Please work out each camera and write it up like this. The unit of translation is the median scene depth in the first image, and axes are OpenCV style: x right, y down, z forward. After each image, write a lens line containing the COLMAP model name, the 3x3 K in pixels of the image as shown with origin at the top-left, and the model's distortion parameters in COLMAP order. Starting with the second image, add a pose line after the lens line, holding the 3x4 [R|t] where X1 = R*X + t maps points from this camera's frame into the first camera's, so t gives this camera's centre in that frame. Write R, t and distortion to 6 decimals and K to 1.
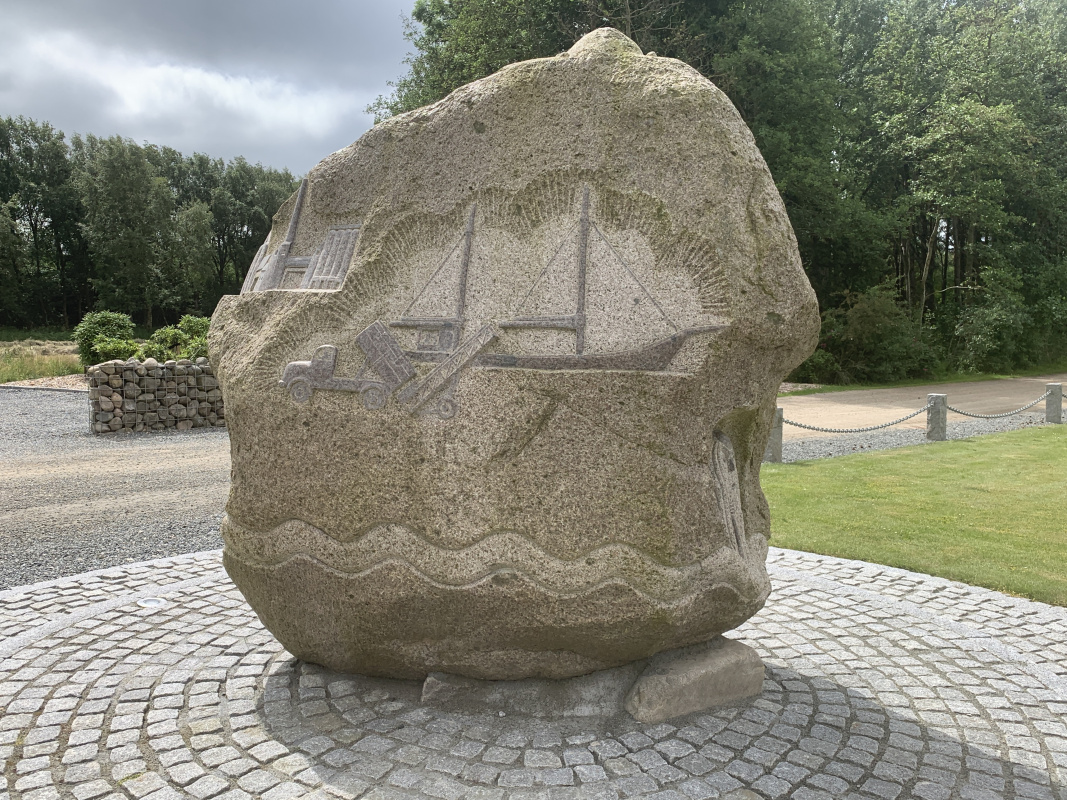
lens RADIAL K [[930.2, 0, 528.1], [0, 930.2, 391.1], [0, 0, 1]] dist [0.032910, -0.028319]
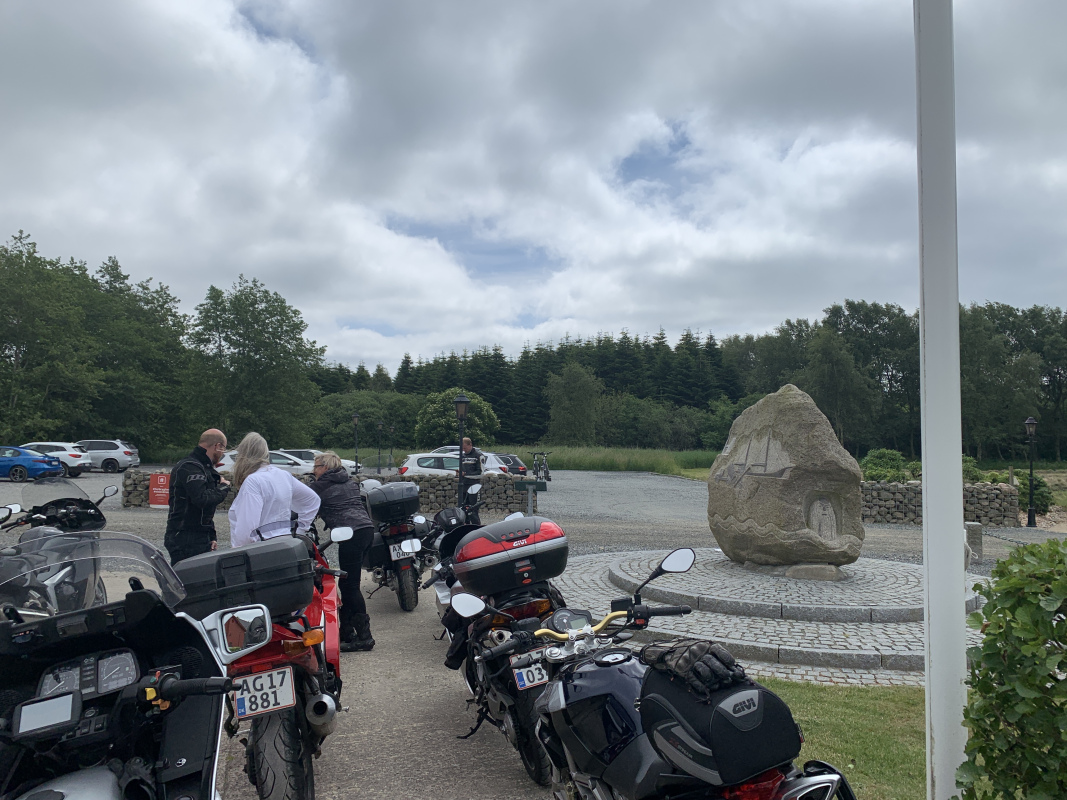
lens RADIAL K [[813.6, 0, 531.9], [0, 813.6, 404.4], [0, 0, 1]] dist [0.055012, -0.022074]
pose [[0.606449, -0.036317, -0.794292, 2.071884], [-0.068117, 0.992911, -0.097406, 0.072346], [0.792199, 0.113176, 0.599677, -1.748434]]
